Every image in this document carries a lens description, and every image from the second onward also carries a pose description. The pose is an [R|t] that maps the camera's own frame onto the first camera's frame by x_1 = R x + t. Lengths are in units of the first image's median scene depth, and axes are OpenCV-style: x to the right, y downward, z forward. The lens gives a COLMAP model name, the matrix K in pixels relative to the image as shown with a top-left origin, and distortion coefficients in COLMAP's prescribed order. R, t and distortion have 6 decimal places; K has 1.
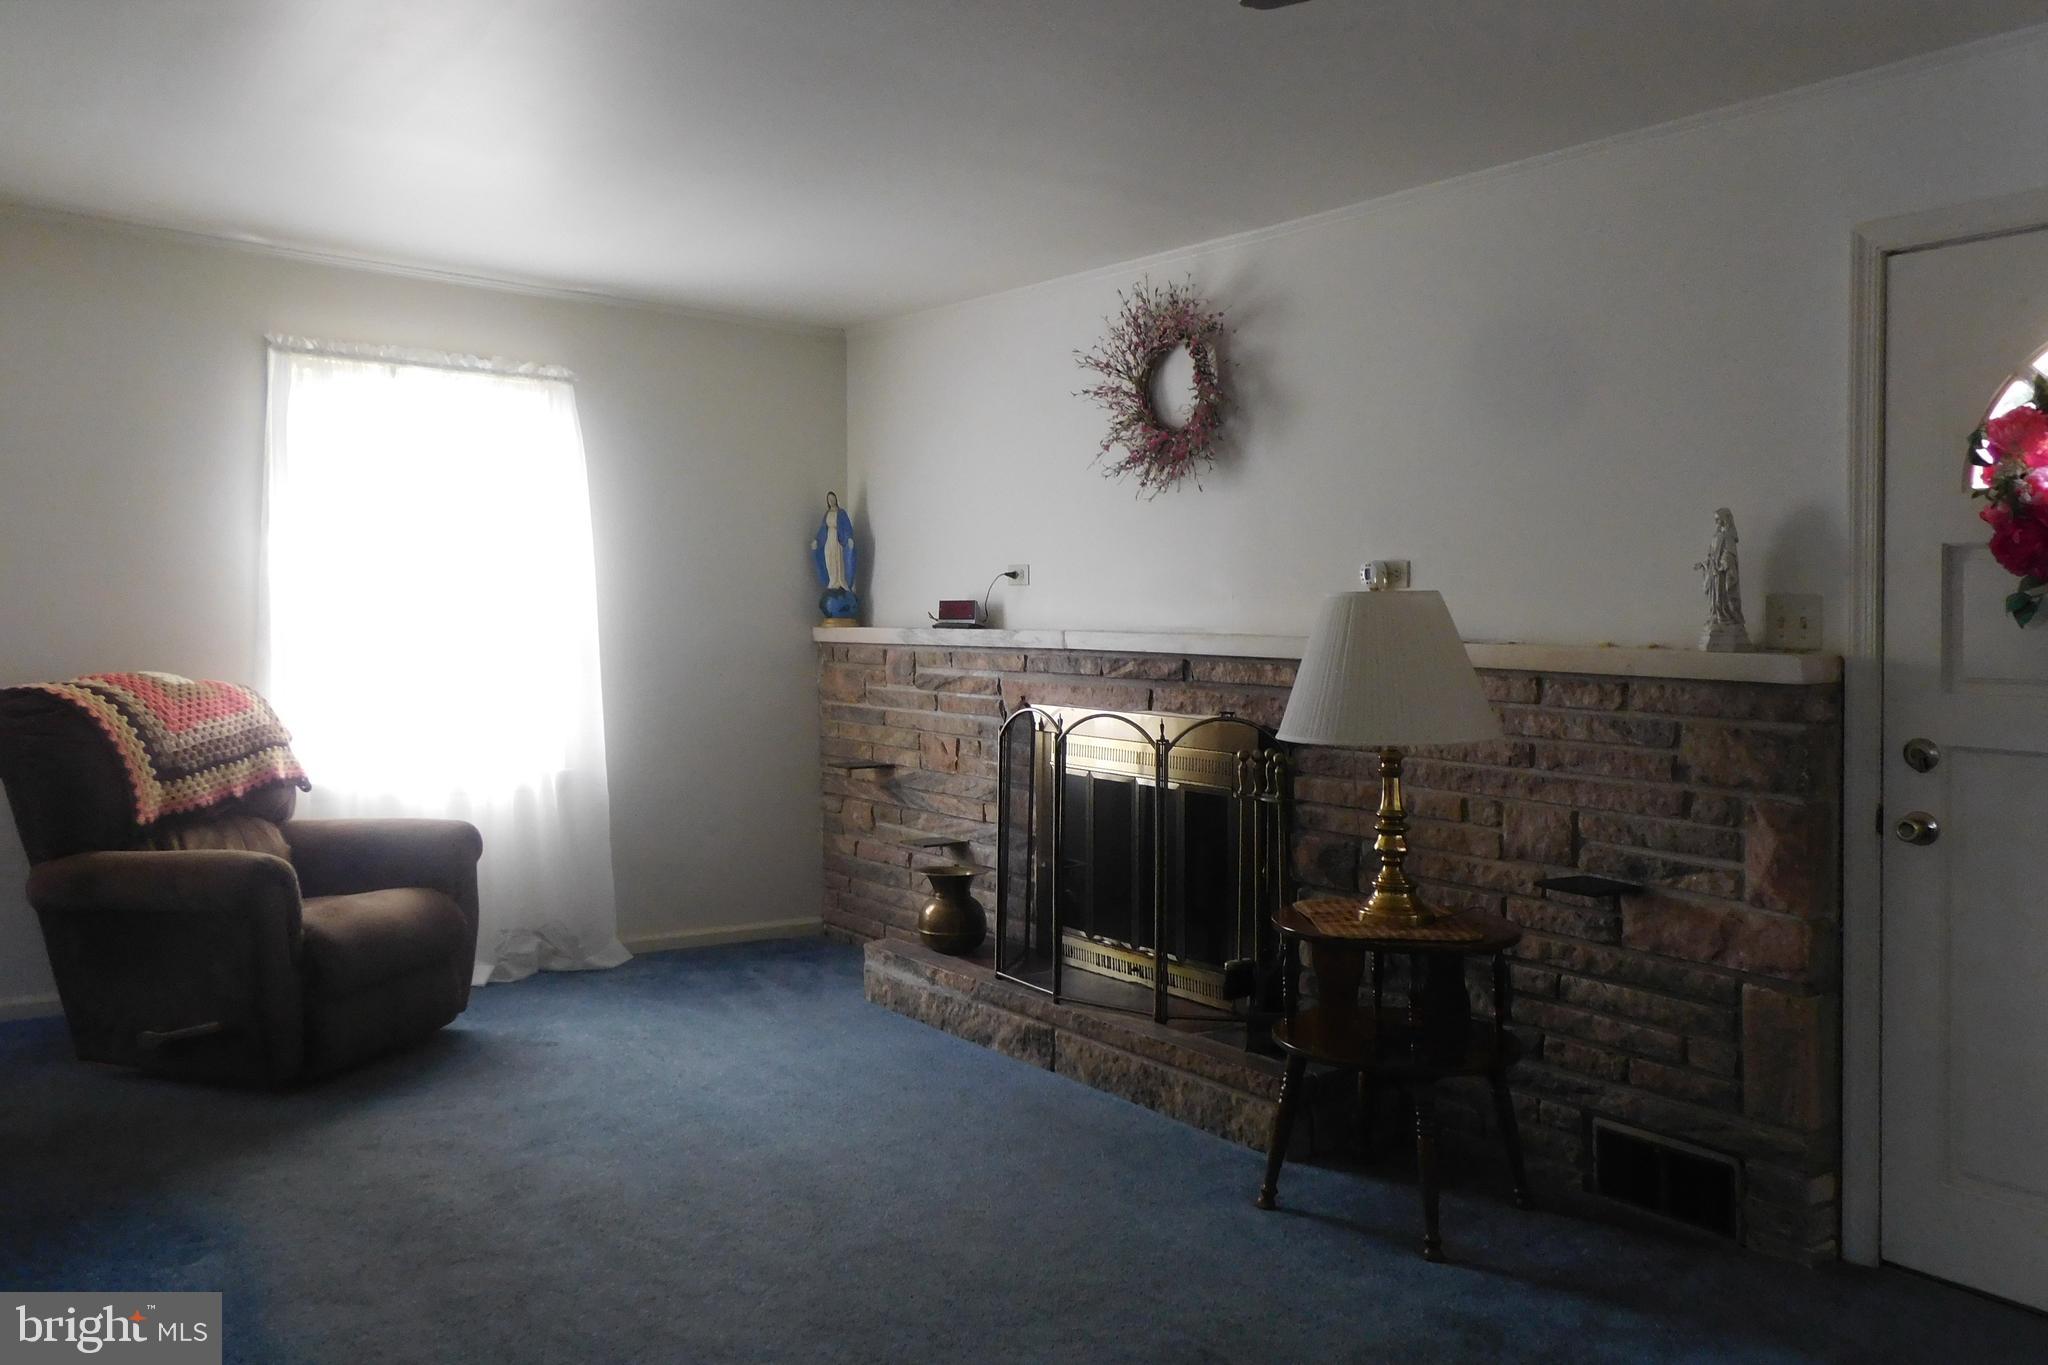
lens RADIAL K [[1565.2, 0, 1021.3], [0, 1565.2, 683.3], [0, 0, 1]] dist [-0.003311, -0.001286]
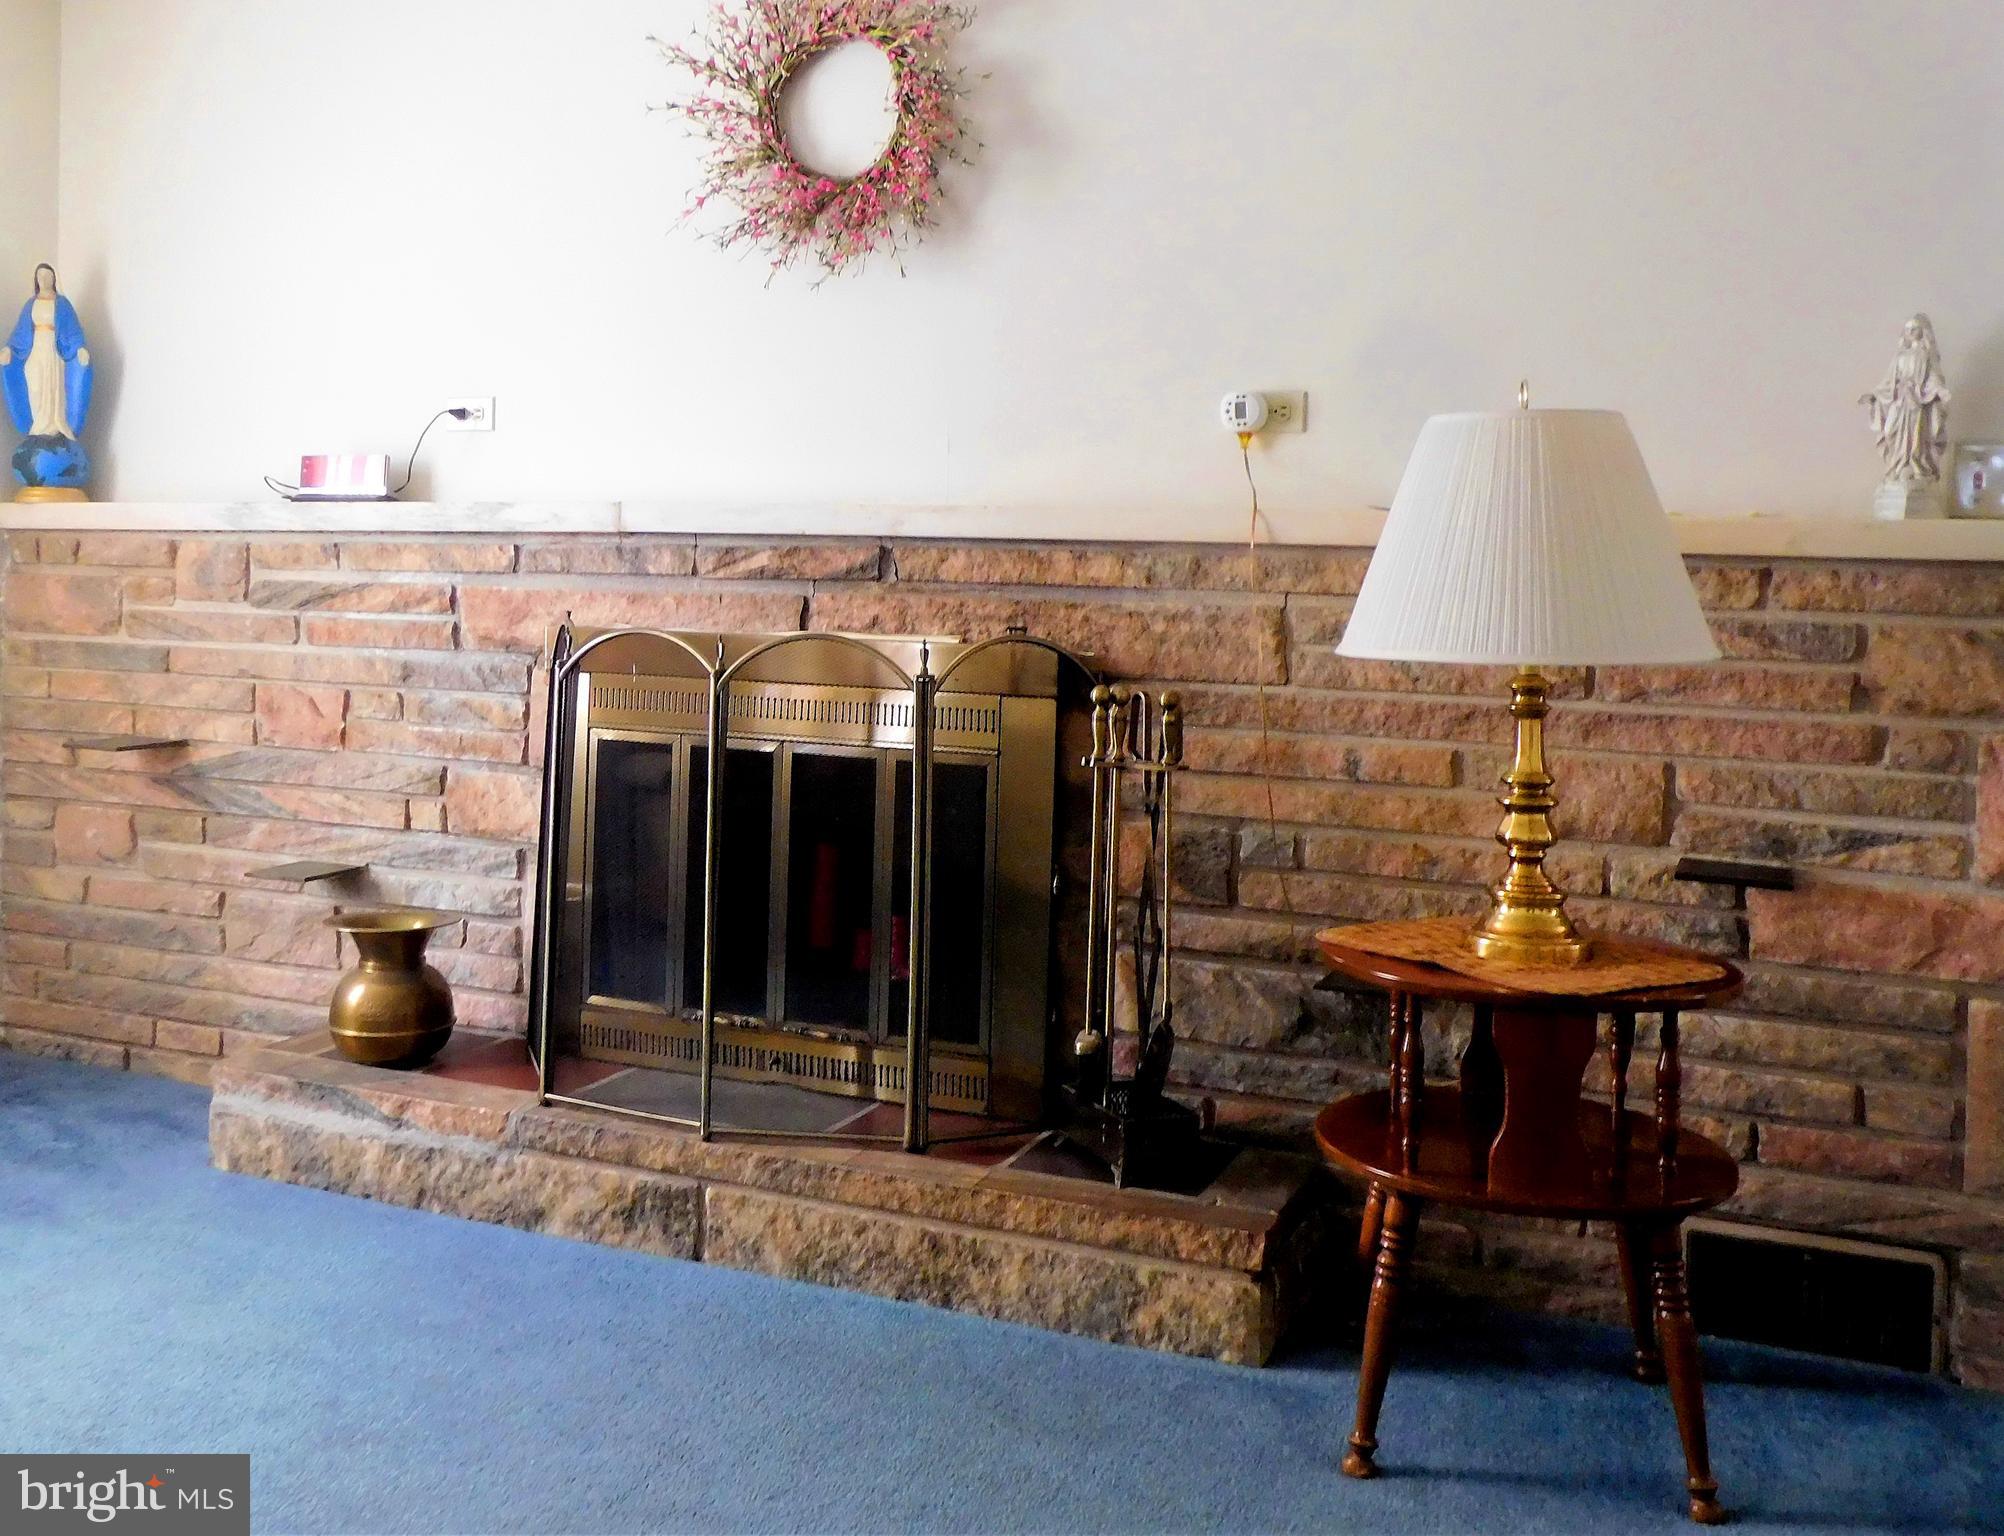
lens RADIAL K [[1875.1, 0, 1003.1], [0, 1875.1, 583.3], [0, 0, 1]] dist [-0.007822, 0.012659]
pose [[0.867700, 0.004157, 0.497070, -0.220454], [0.007787, 0.999729, -0.021955, 0.015685], [-0.497026, 0.022921, 0.867433, 0.337397]]
